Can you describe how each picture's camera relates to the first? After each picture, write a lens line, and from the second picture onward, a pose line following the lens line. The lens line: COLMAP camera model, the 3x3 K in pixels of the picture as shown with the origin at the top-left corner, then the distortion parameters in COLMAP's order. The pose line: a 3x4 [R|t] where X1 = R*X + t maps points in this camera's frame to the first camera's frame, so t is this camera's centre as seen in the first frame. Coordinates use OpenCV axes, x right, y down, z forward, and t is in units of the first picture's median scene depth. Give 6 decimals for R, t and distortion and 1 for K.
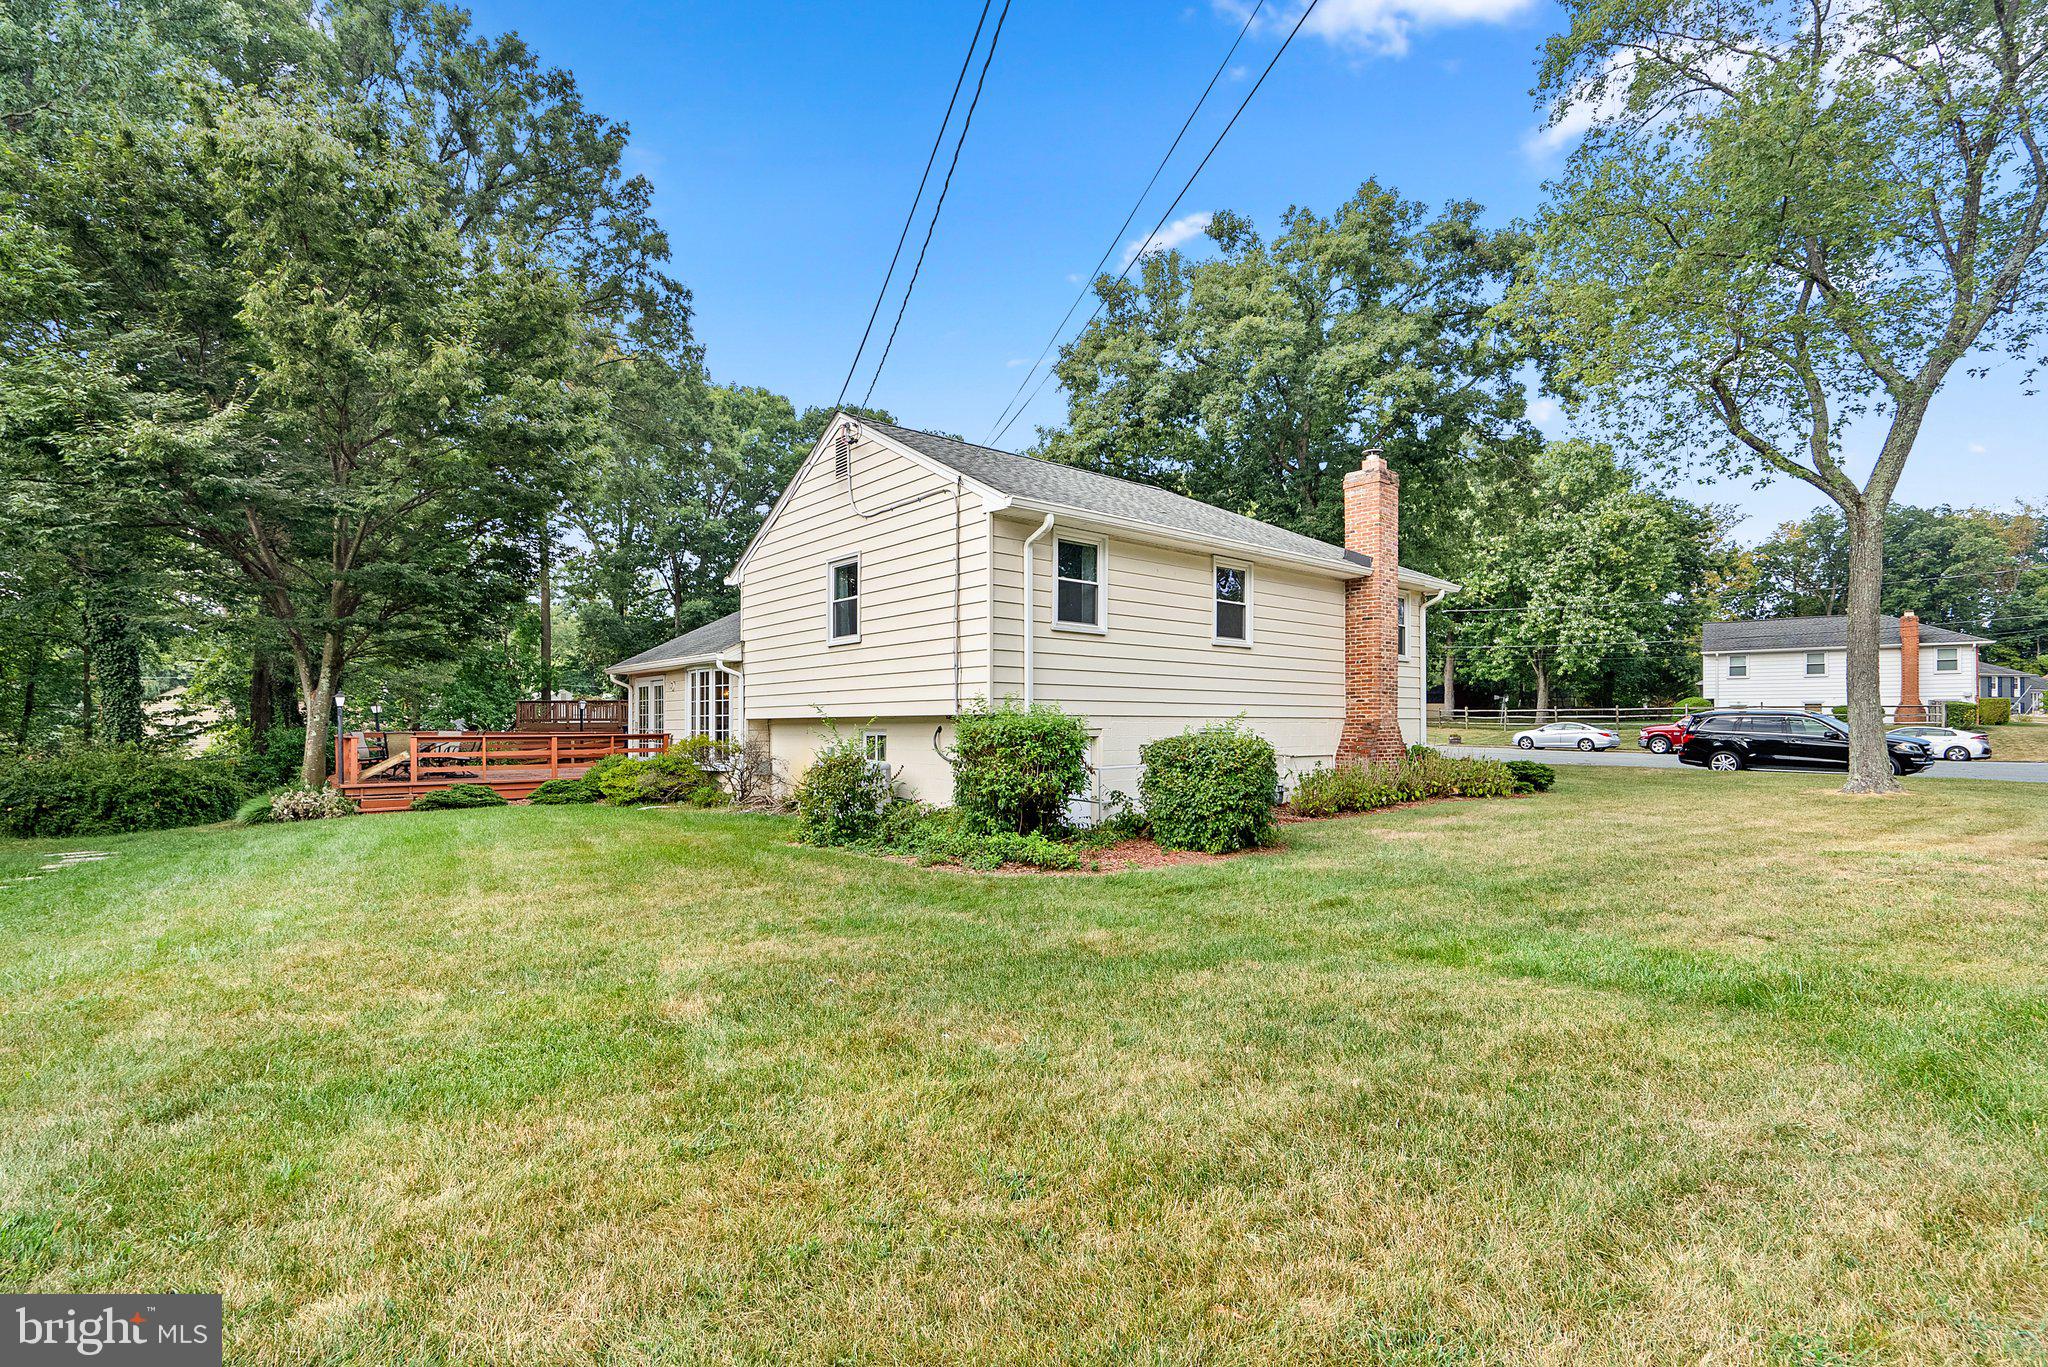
lens RADIAL K [[945.3, 0, 1029.5], [0, 945.3, 695.3], [0, 0, 1]] dist [-0.002194, 0.000090]
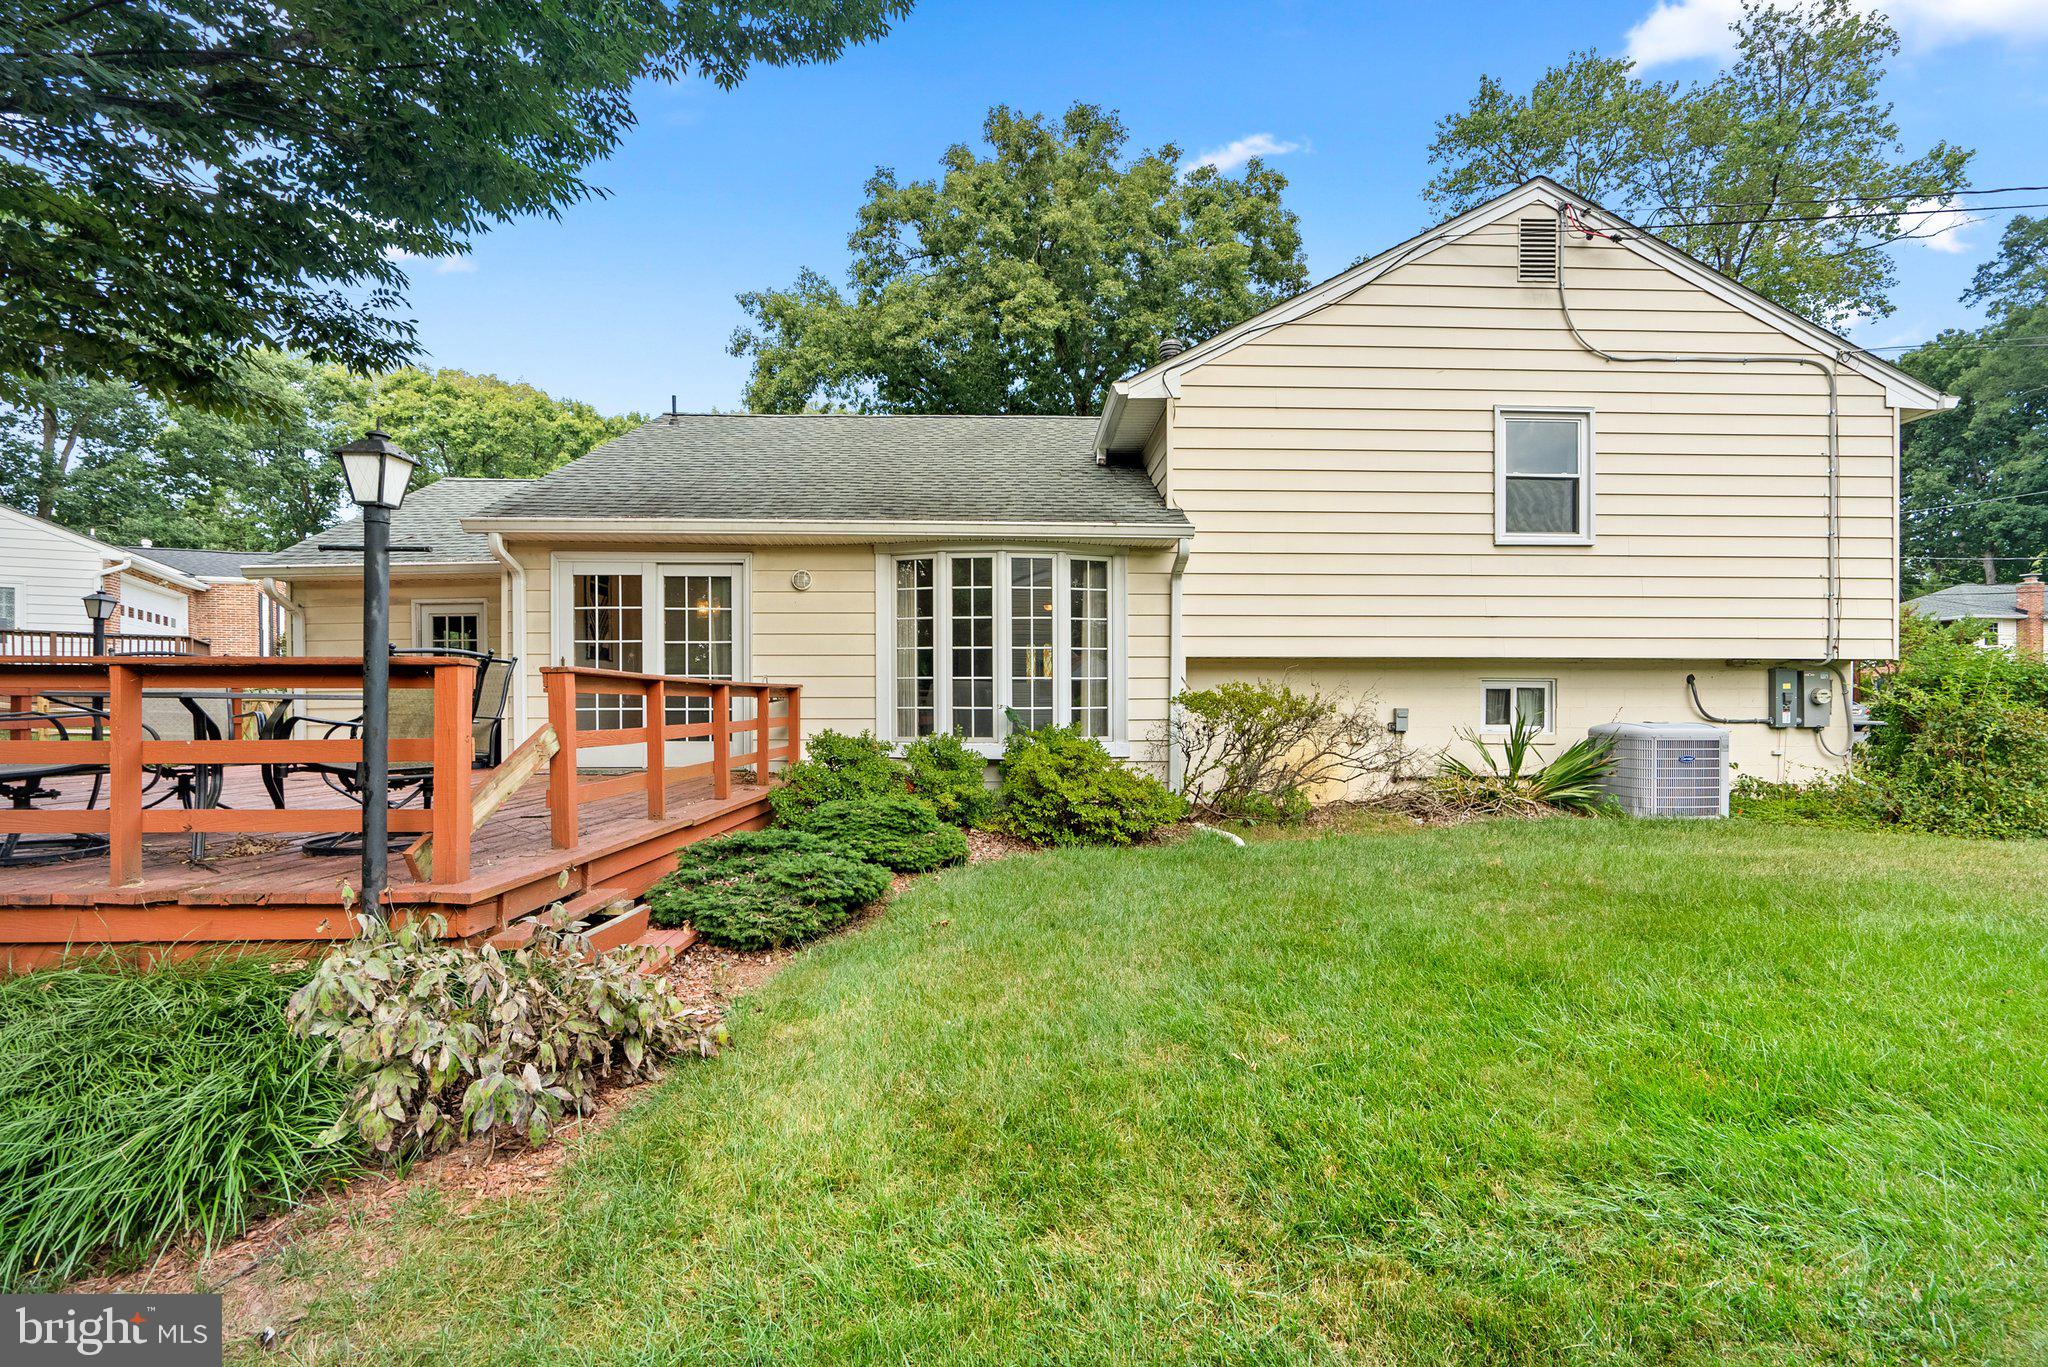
lens RADIAL K [[945.3, 0, 1025.0], [0, 945.3, 692.1], [0, 0, 1]] dist [-0.002194, 0.000090]
pose [[0.607327, 0.008899, 0.794402, -0.945570], [-0.027989, 0.999556, 0.010201, 0.050583], [-0.793959, -0.028430, 0.607307, 0.913235]]
